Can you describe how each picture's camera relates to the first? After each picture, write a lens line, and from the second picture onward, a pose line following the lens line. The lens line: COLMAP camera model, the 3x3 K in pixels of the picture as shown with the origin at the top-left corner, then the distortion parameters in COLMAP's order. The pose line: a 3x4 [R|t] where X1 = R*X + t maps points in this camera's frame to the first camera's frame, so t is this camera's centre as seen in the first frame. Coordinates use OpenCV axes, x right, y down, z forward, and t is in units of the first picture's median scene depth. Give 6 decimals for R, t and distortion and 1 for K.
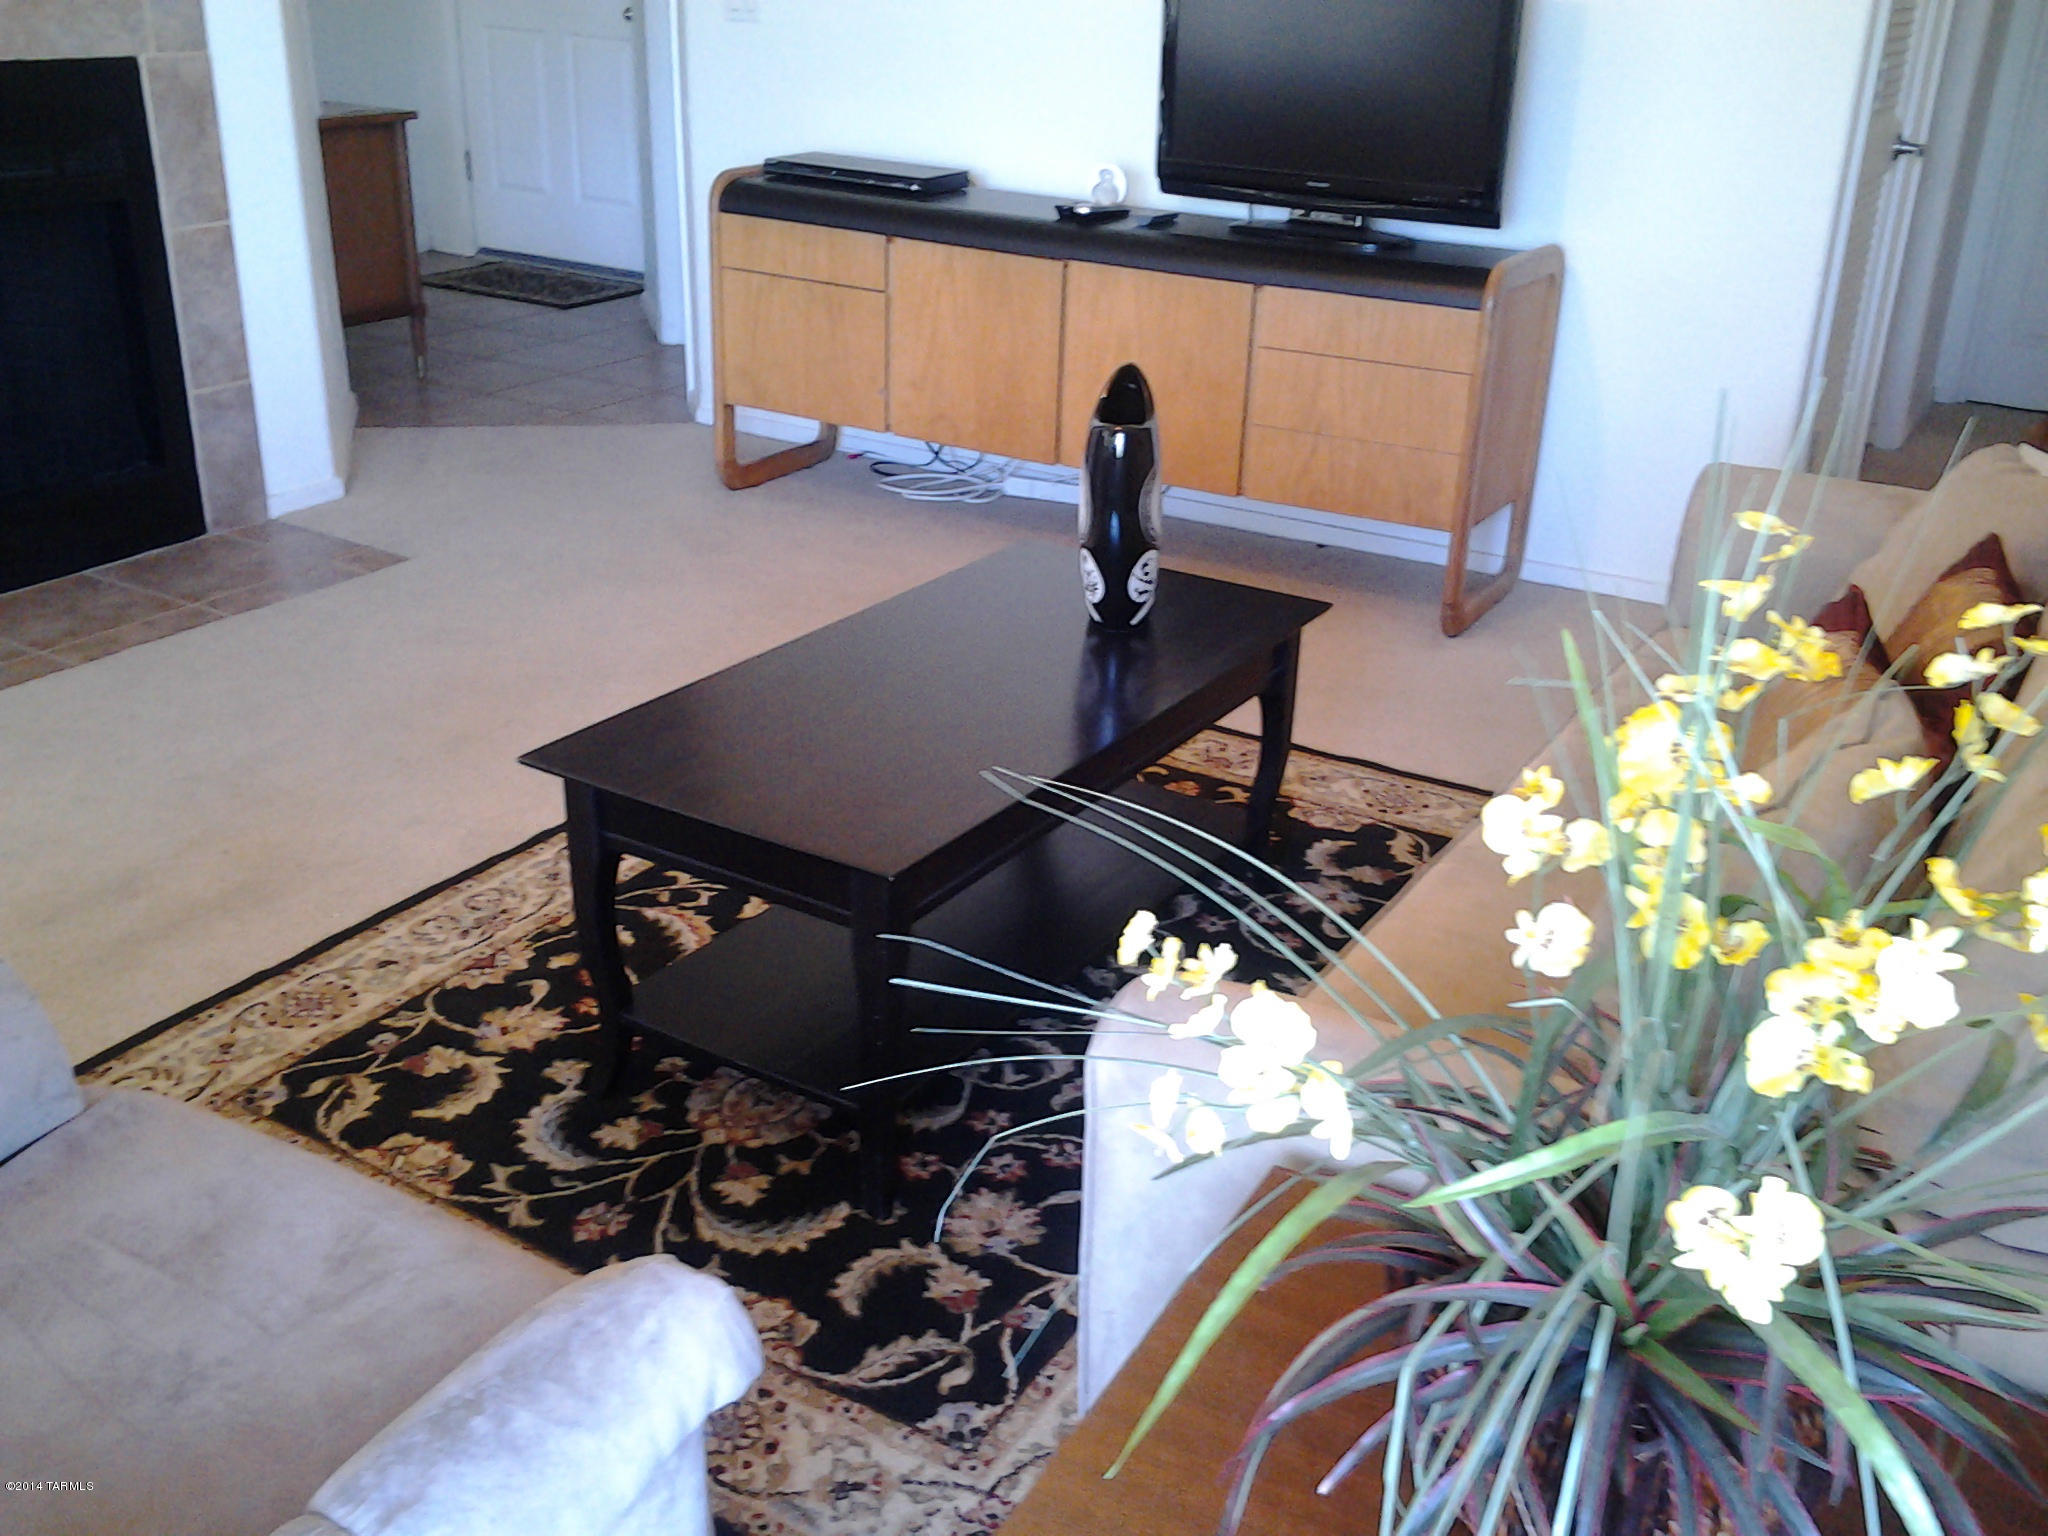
lens RADIAL K [[1967.5, 0, 1055.1], [0, 1967.5, 771.2], [0, 0, 1]] dist [-0.001776, -0.023385]
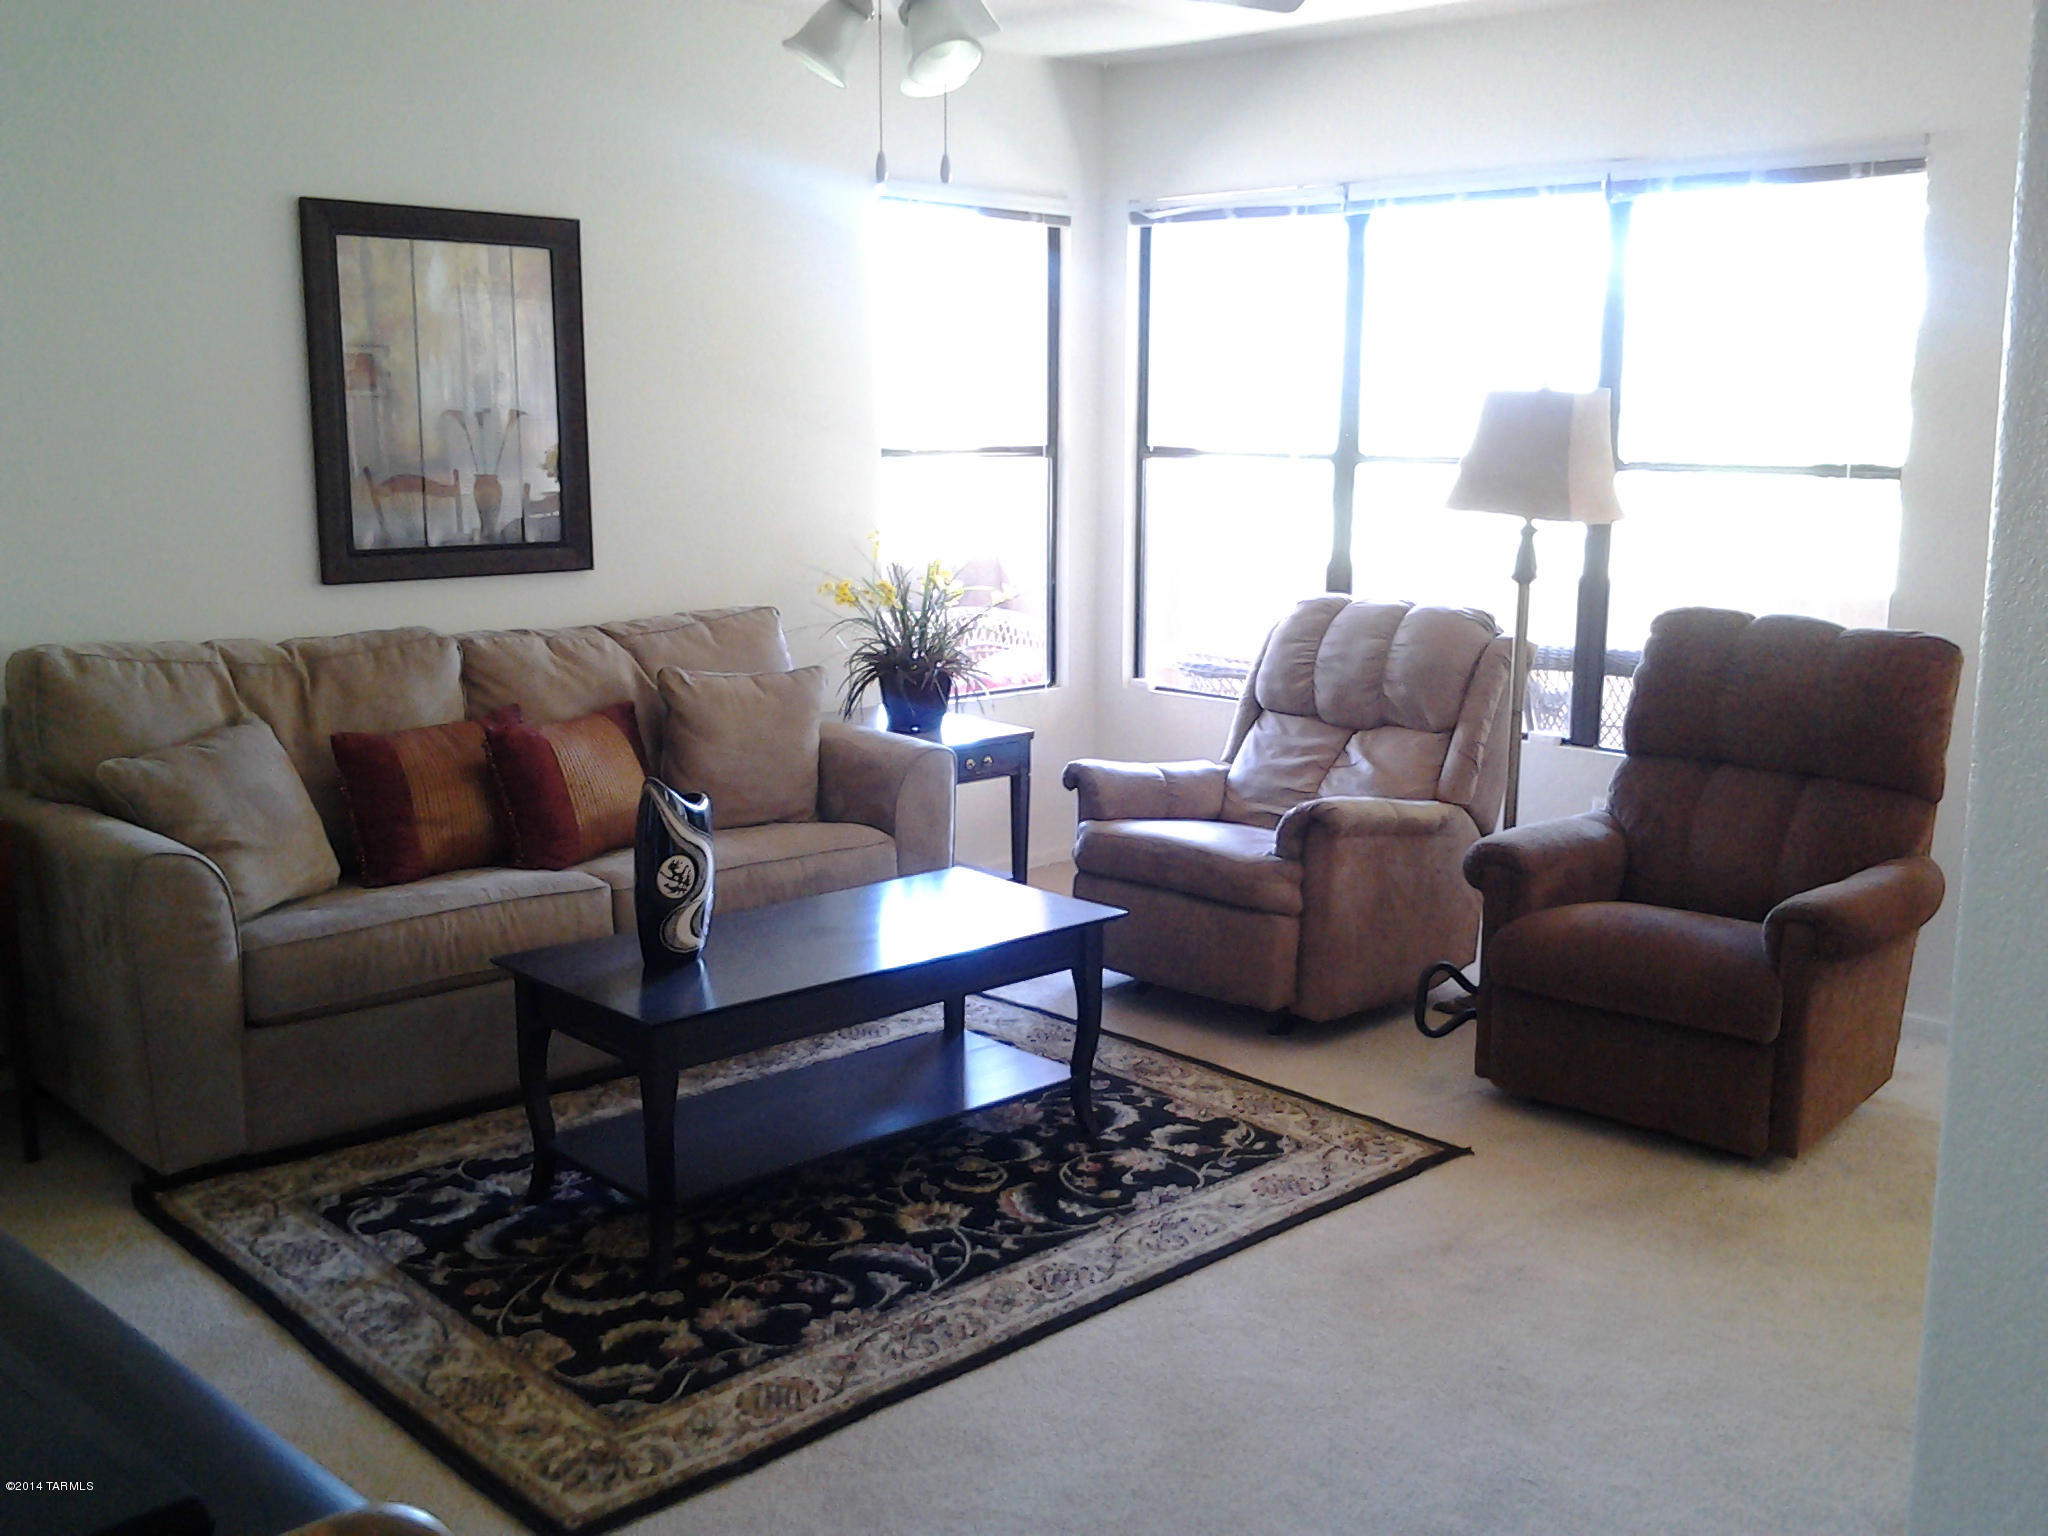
lens RADIAL K [[1967.5, 0, 1055.1], [0, 1967.5, 771.2], [0, 0, 1]] dist [-0.001776, -0.023385]
pose [[-0.961907, -0.100819, 0.254106, -0.562453], [0.057739, 0.833619, 0.549314, -0.950176], [-0.267209, 0.543061, -0.796043, 2.055586]]
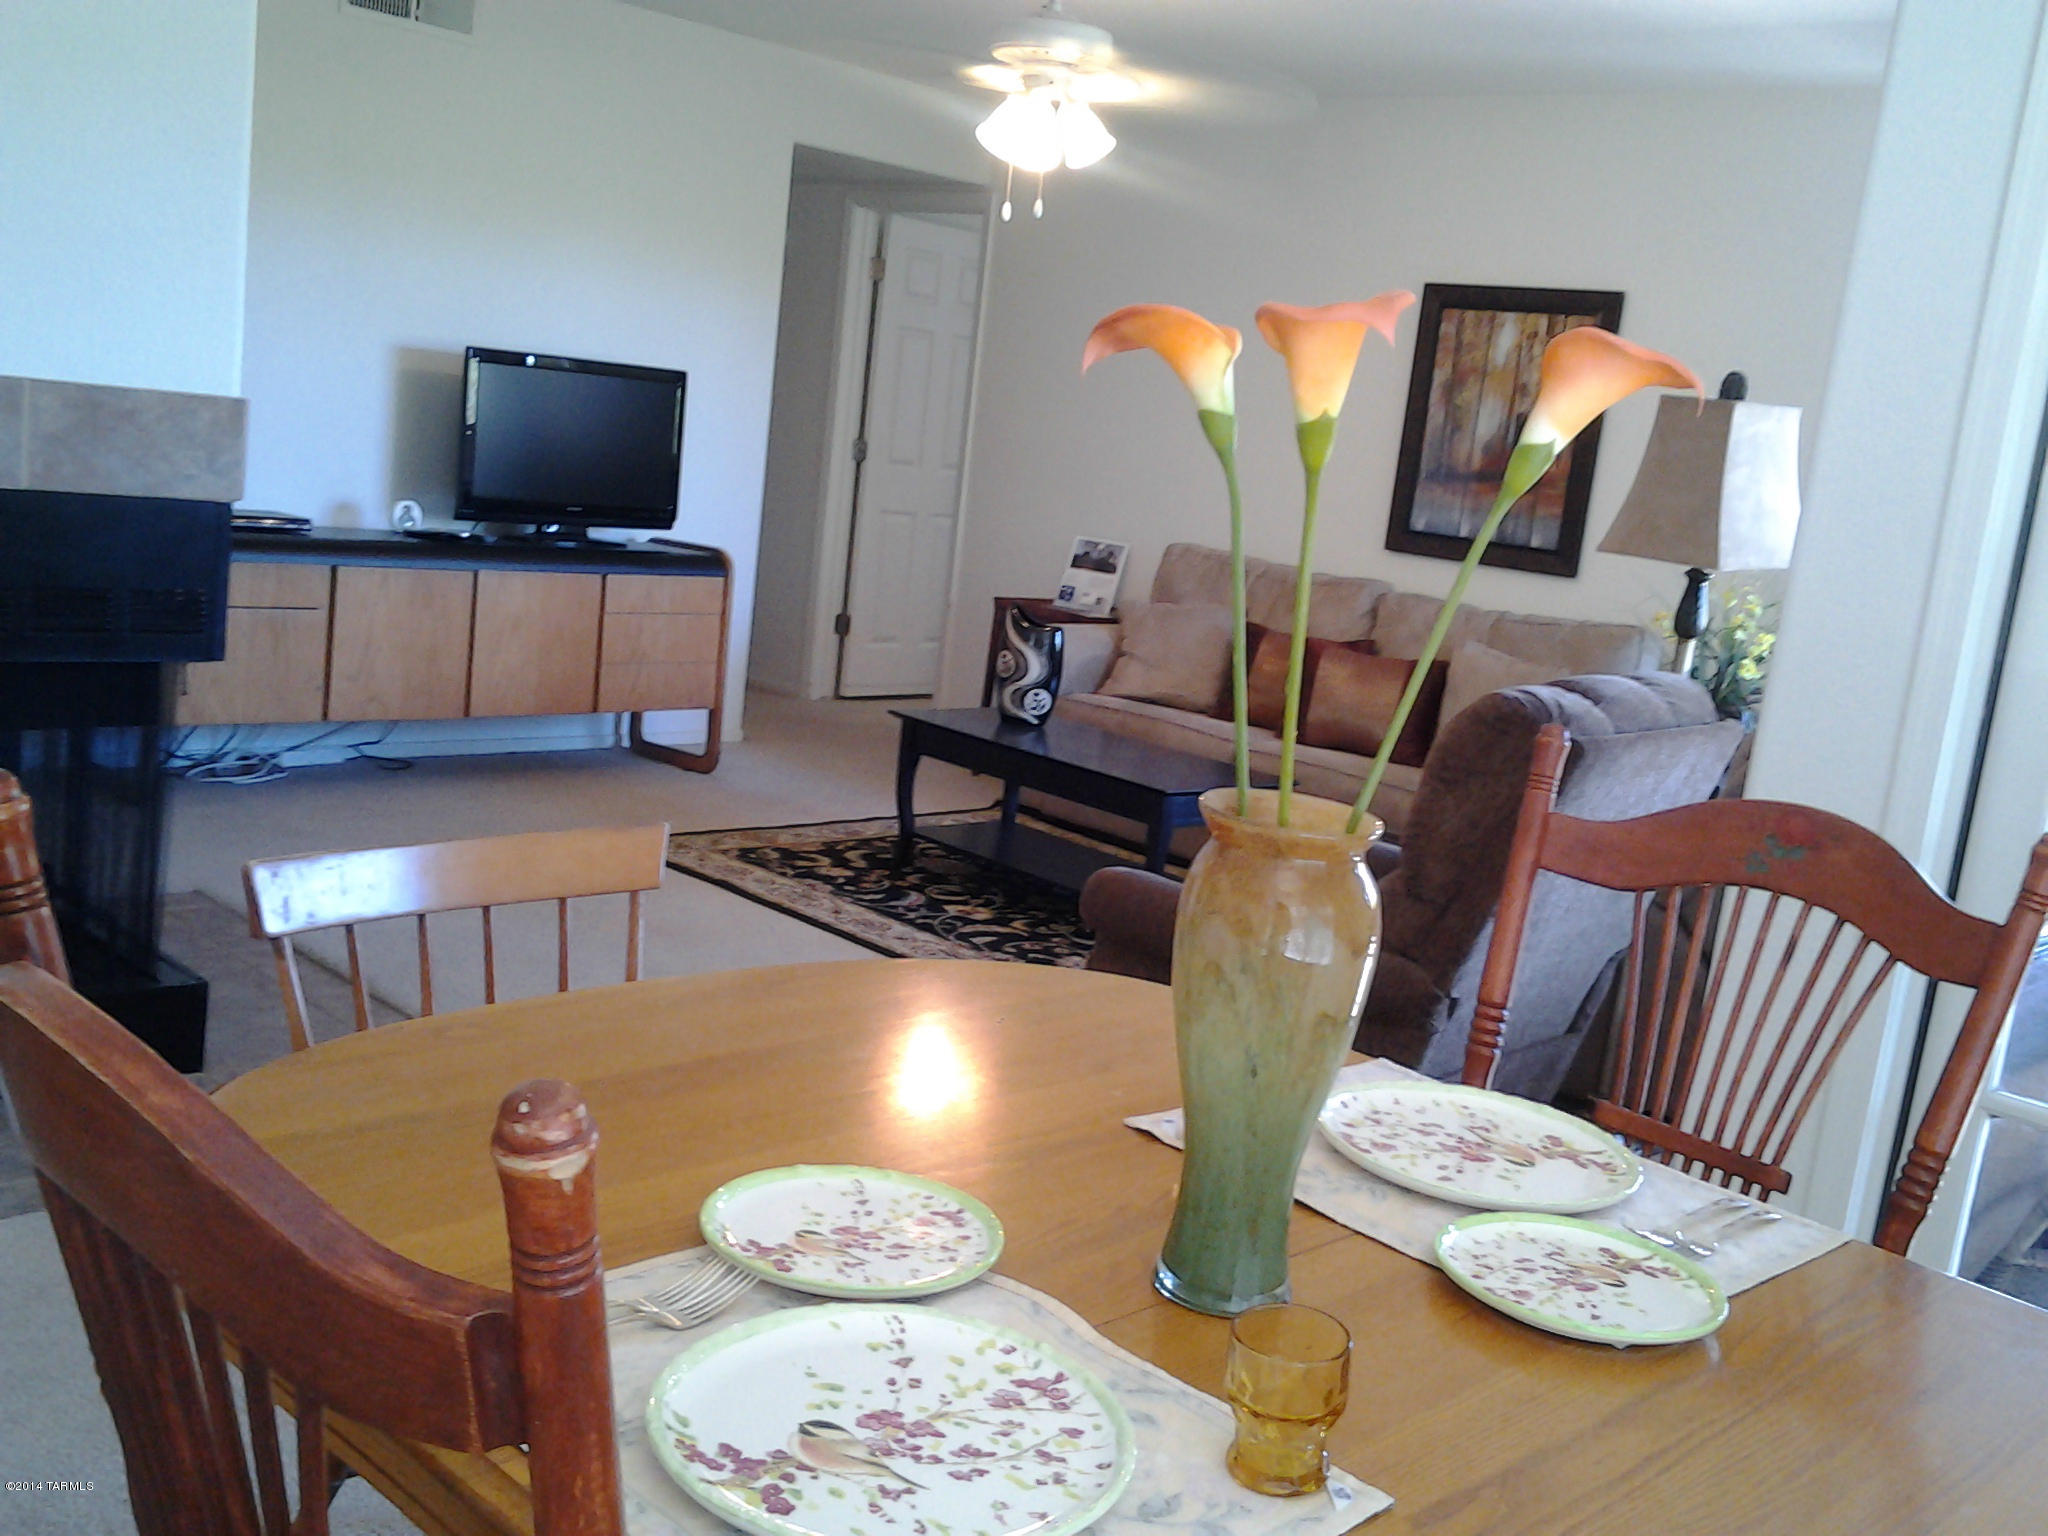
lens RADIAL K [[1967.5, 0, 1055.1], [0, 1967.5, 771.2], [0, 0, 1]] dist [-0.001776, -0.023385]
pose [[0.263443, -0.184008, 0.946963, -2.070414], [0.284662, 0.952756, 0.105941, -0.259360], [-0.921719, 0.241655, 0.303377, 0.388496]]
